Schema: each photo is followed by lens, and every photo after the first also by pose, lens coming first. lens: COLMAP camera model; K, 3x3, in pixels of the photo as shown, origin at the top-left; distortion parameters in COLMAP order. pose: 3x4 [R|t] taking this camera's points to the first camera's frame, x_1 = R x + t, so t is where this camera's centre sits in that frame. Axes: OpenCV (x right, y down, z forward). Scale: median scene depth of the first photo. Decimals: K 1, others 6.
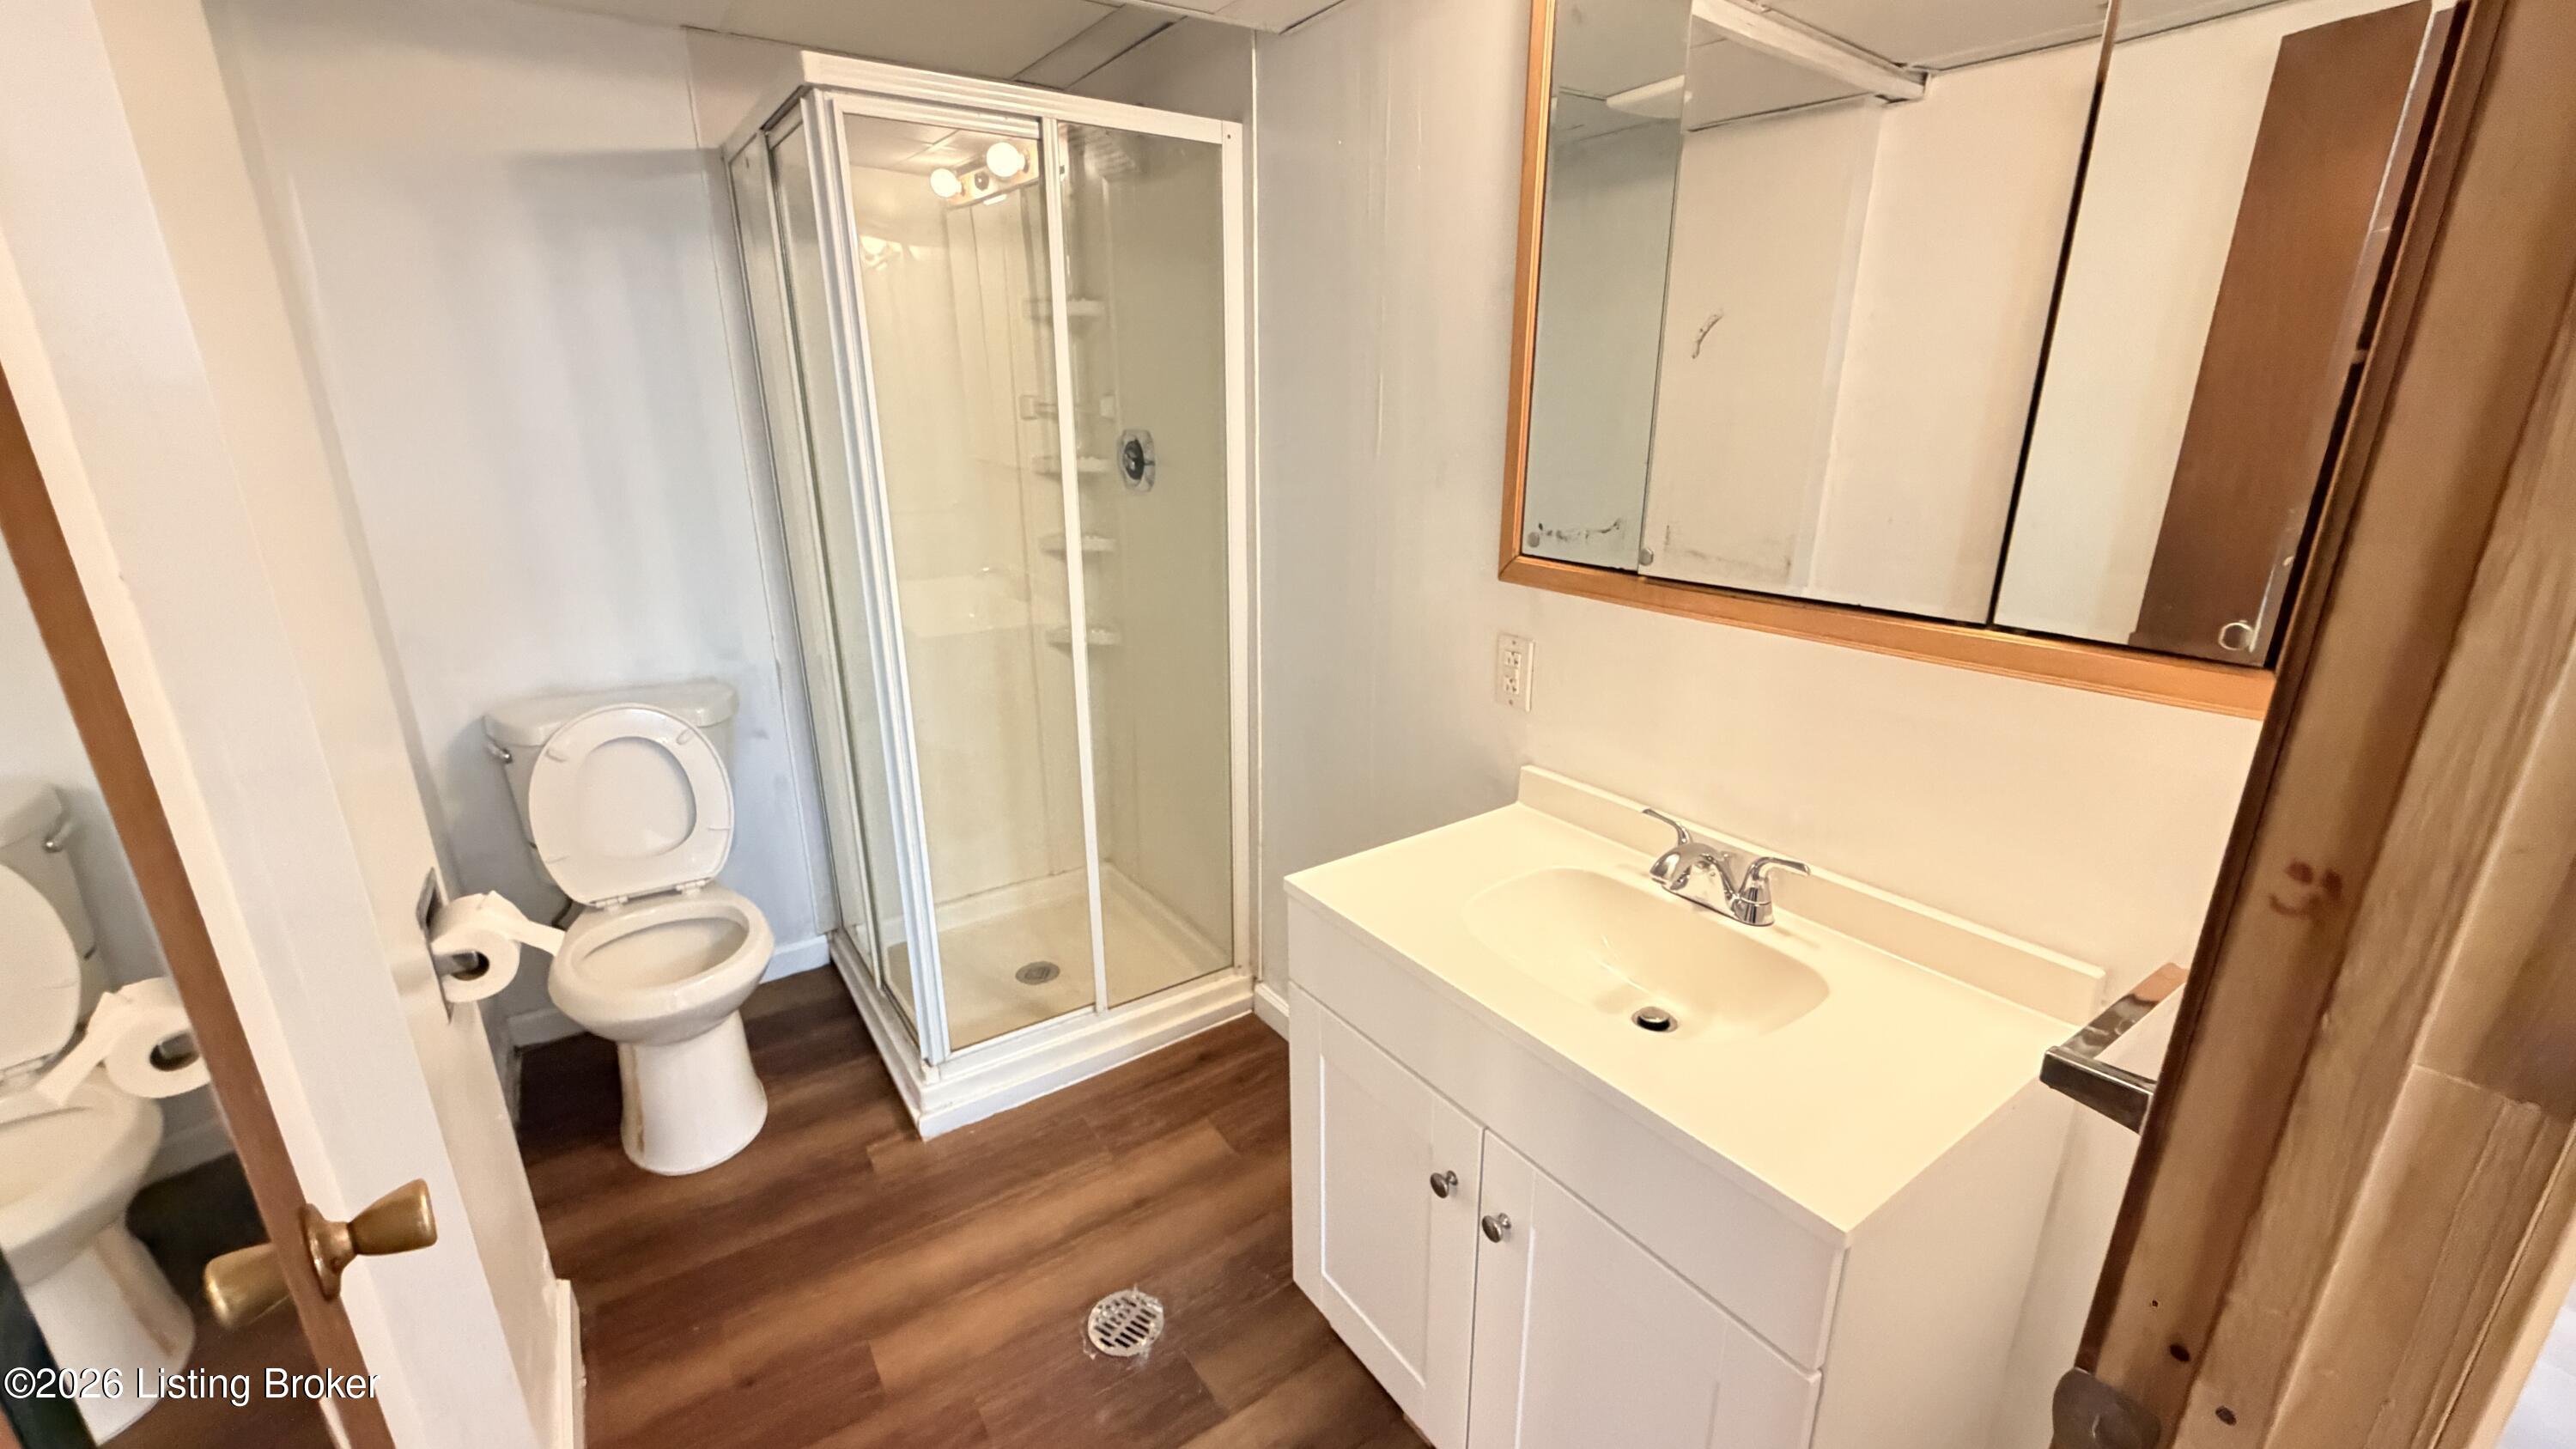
lens RADIAL K [[1036.0, 0, 1289.9], [0, 1036.0, 726.6], [0, 0, 1]] dist [-0.003148, 0.000427]
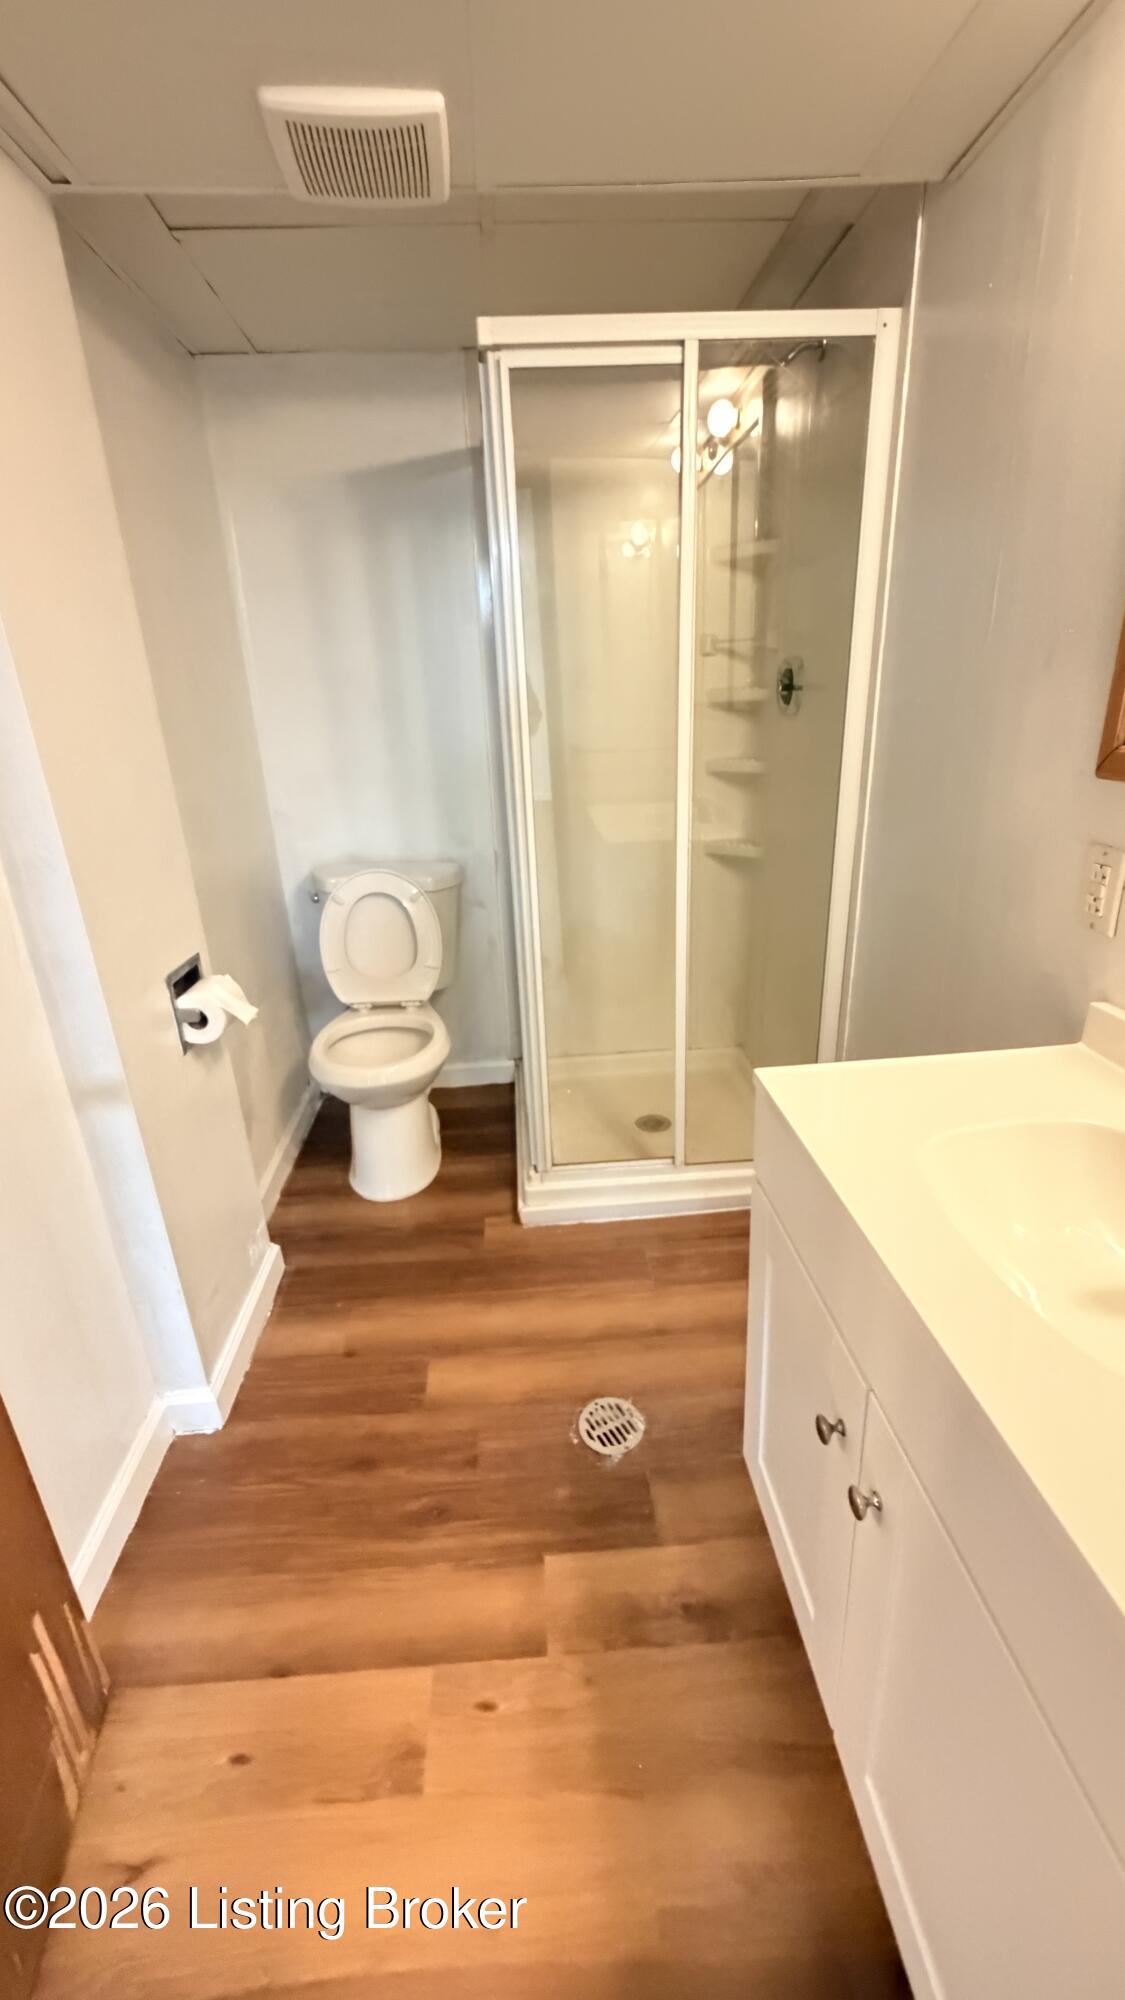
lens RADIAL K [[804.2, 0, 558.0], [0, 804.2, 996.6], [0, 0, 1]] dist [-0.003148, 0.000427]
pose [[0.856111, 0.148791, -0.494909, 0.176190], [-0.117006, 0.988595, 0.094813, 0.023193], [0.503372, -0.023263, 0.863757, 0.215706]]
